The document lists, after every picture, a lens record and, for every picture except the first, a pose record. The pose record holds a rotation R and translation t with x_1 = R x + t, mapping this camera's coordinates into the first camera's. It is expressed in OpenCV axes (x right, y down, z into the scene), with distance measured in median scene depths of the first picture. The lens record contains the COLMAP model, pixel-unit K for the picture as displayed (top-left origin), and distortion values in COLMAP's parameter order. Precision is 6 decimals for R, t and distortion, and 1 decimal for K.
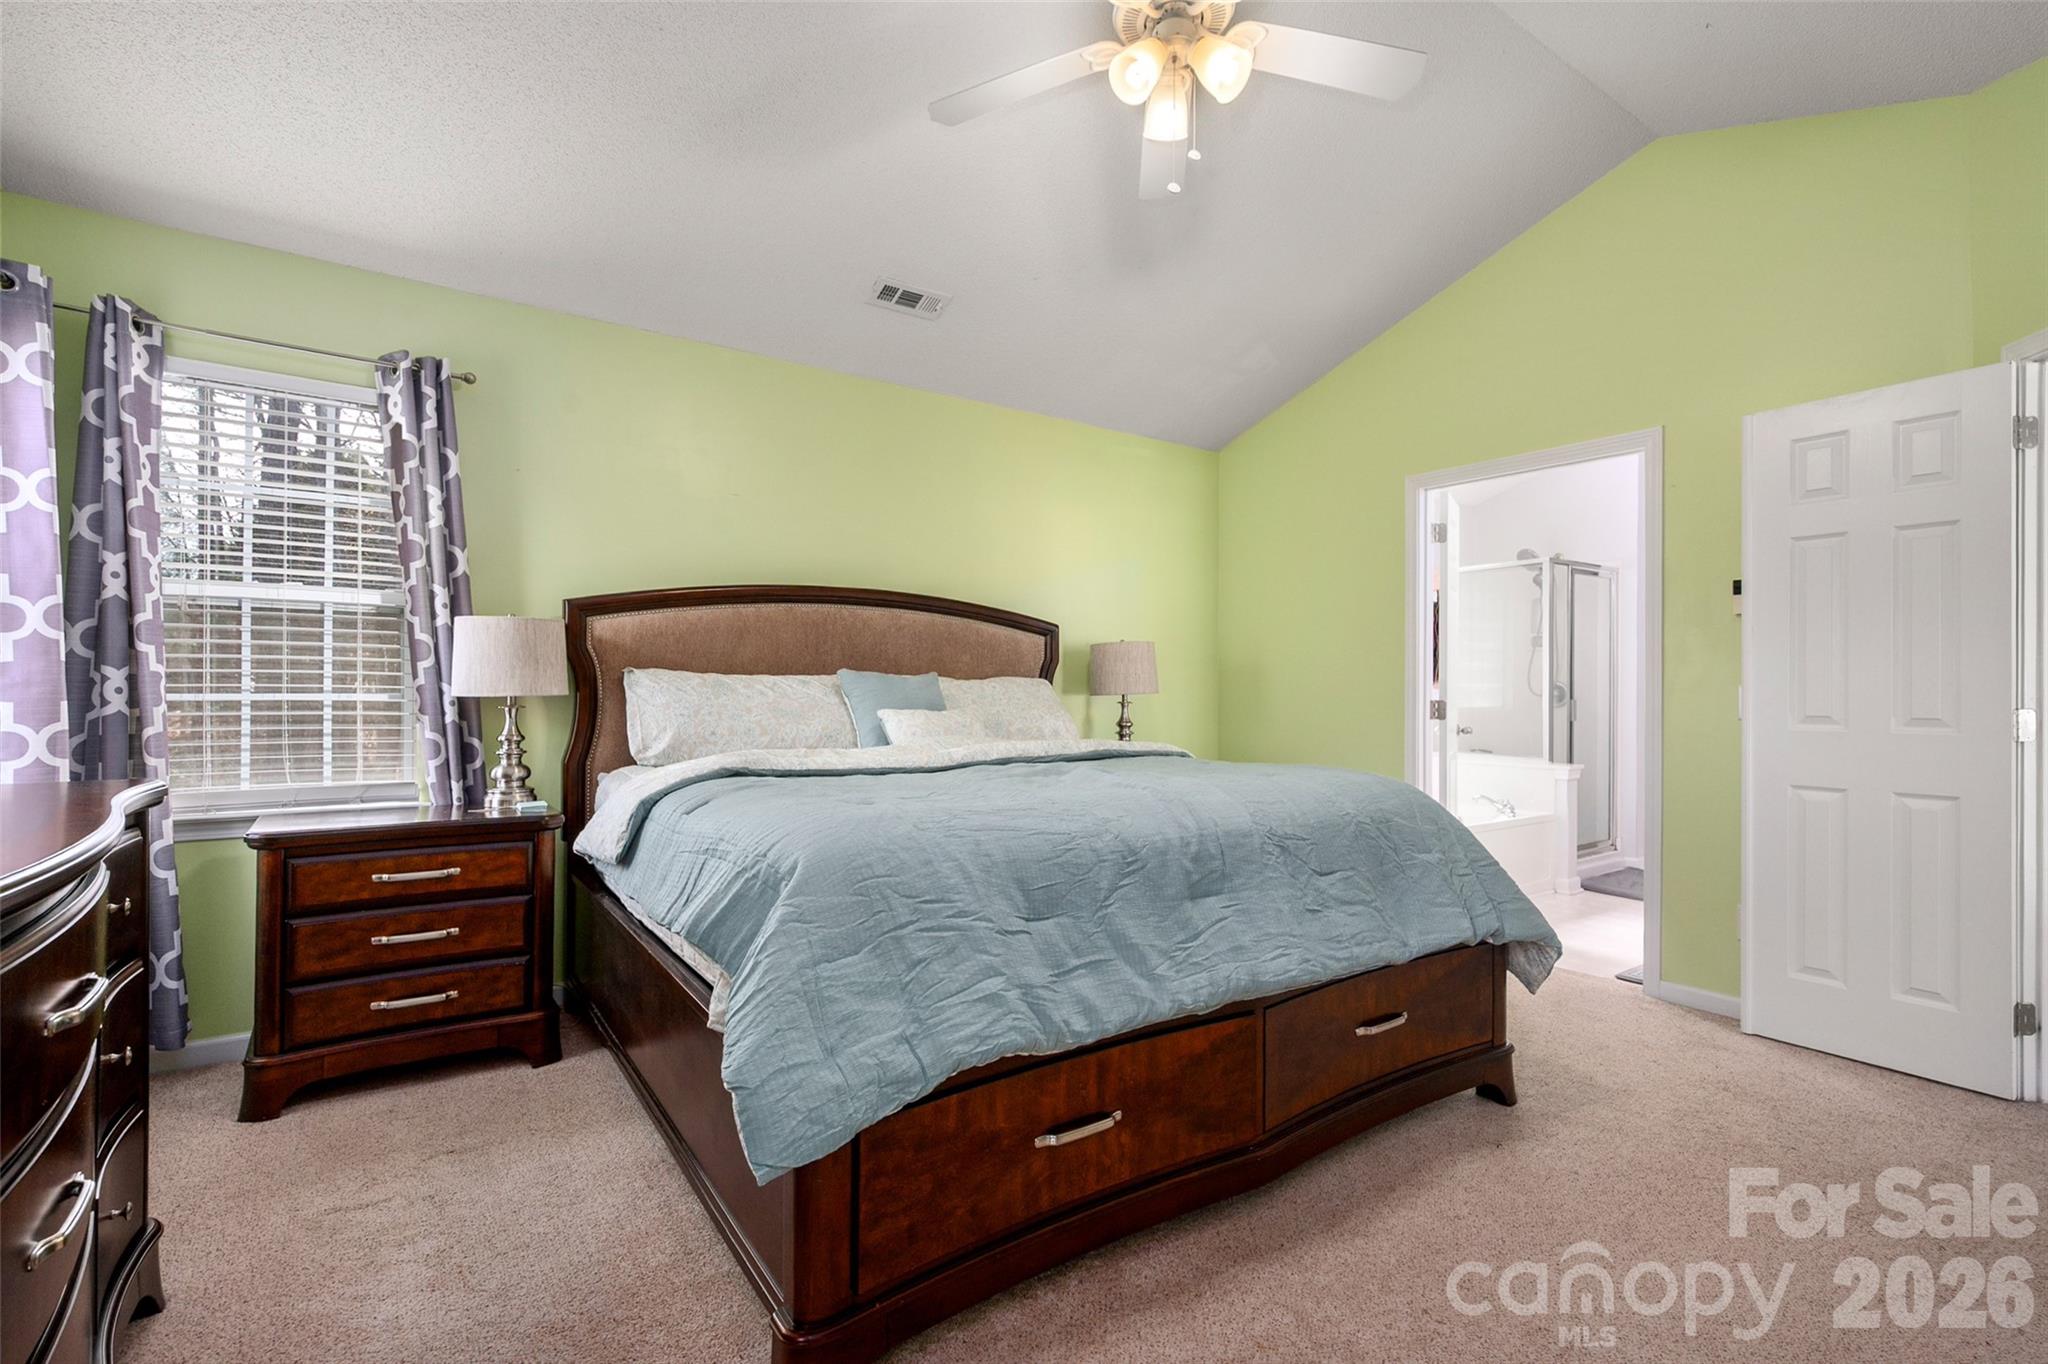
lens RADIAL K [[925.3, 0, 1024.0], [0, 925.3, 682.0], [0, 0, 1]] dist [0.000796, 0.000110]
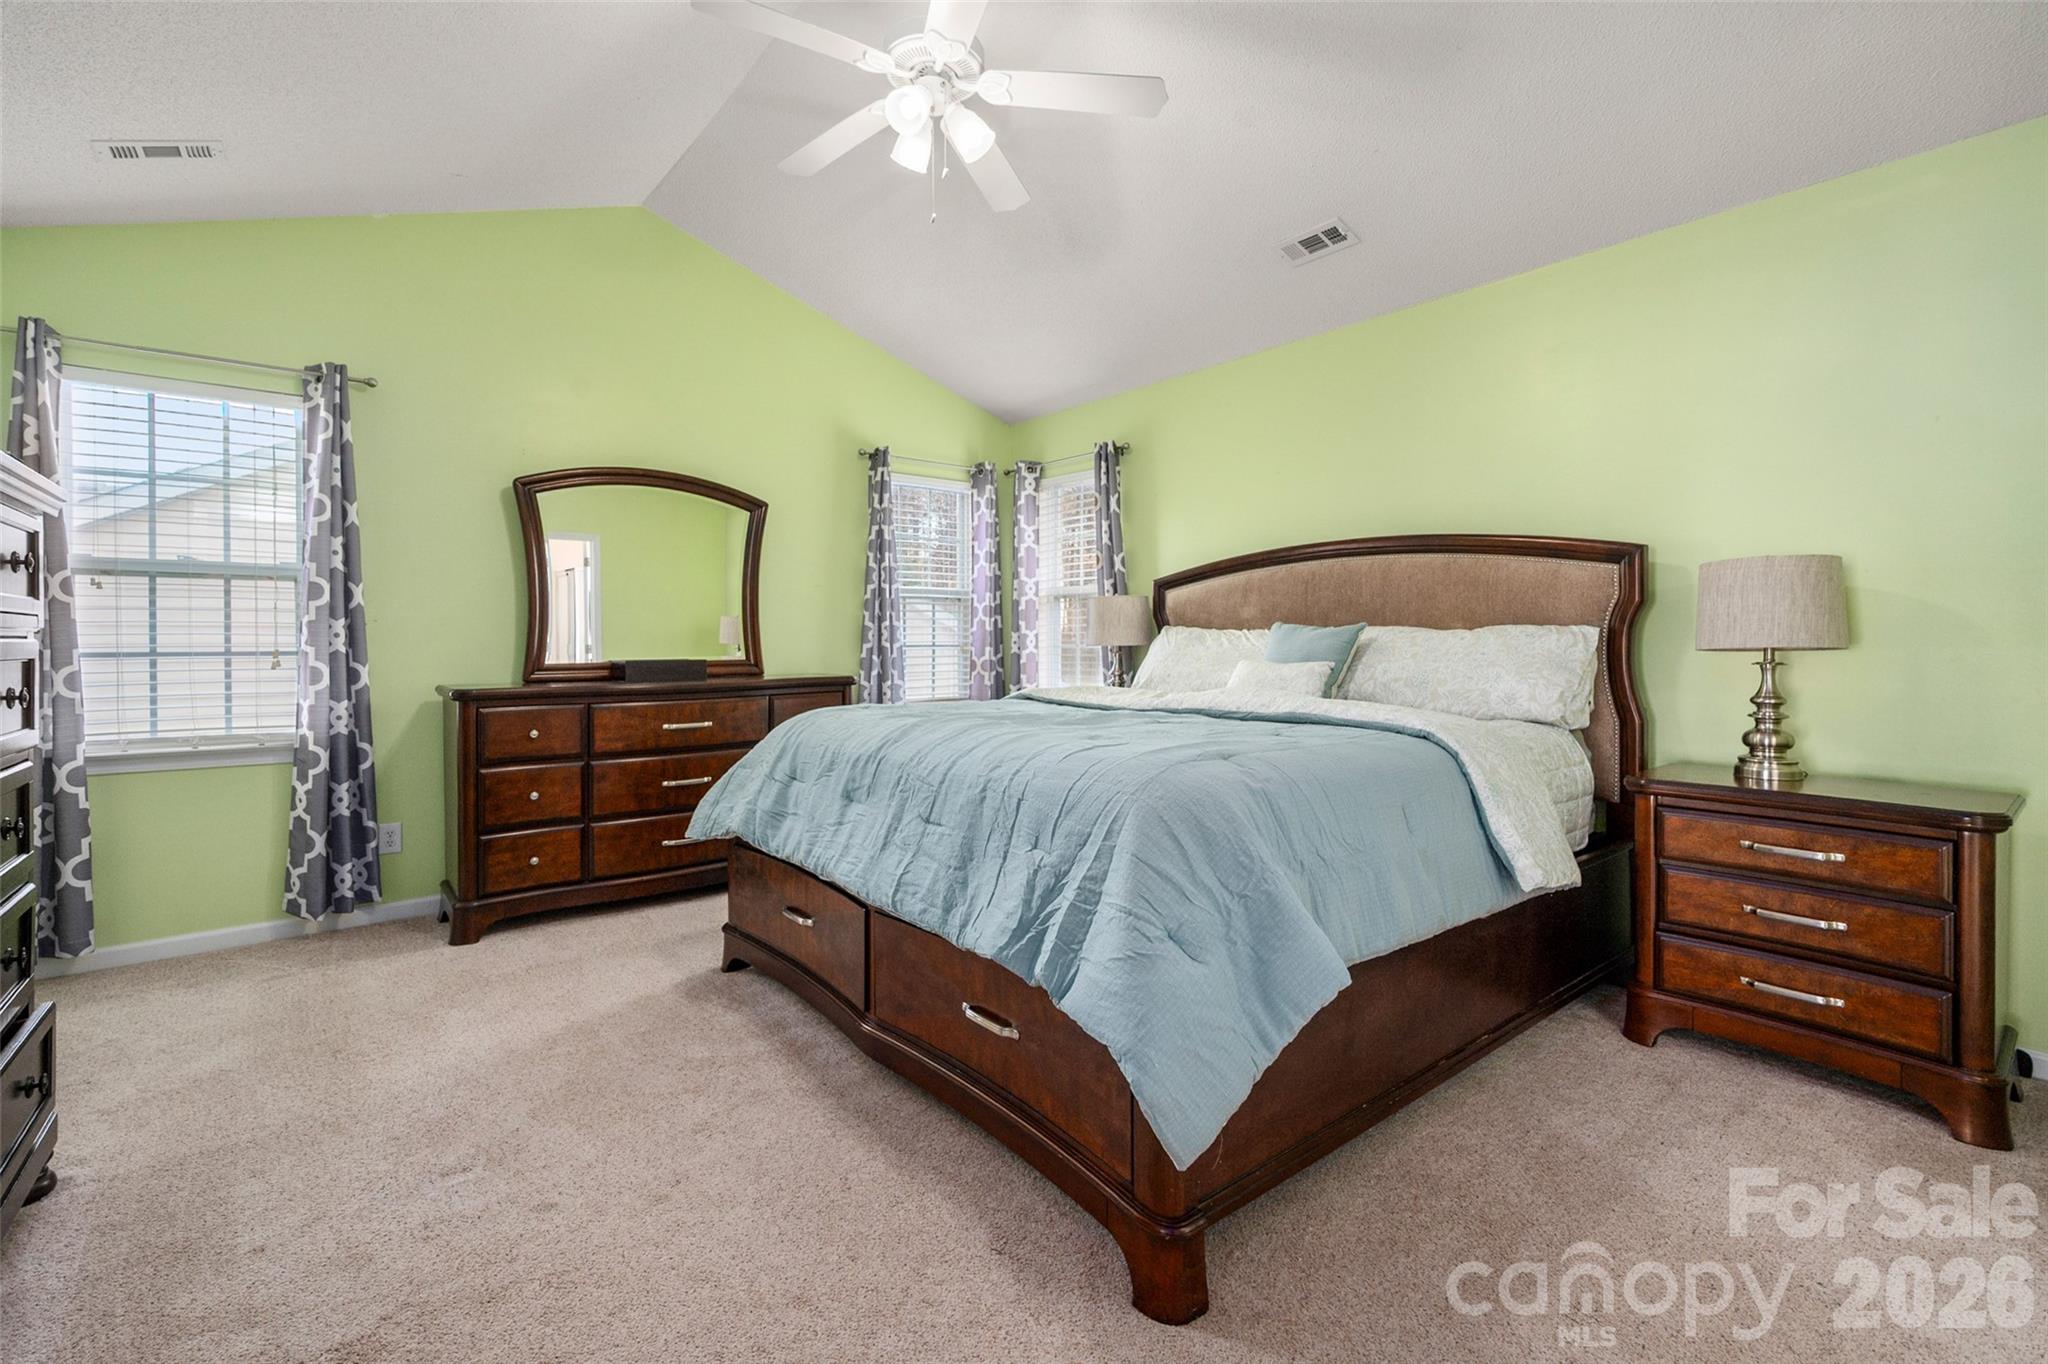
lens RADIAL K [[892.7, 0, 1026.5], [0, 892.7, 636.4], [0, 0, 1]] dist [-0.001095, 0.000526]
pose [[0.073902, -0.010906, -0.997206, 0.878053], [0.003028, 0.999938, -0.010711, 0.013537], [0.997261, -0.002228, 0.073931, 0.694524]]
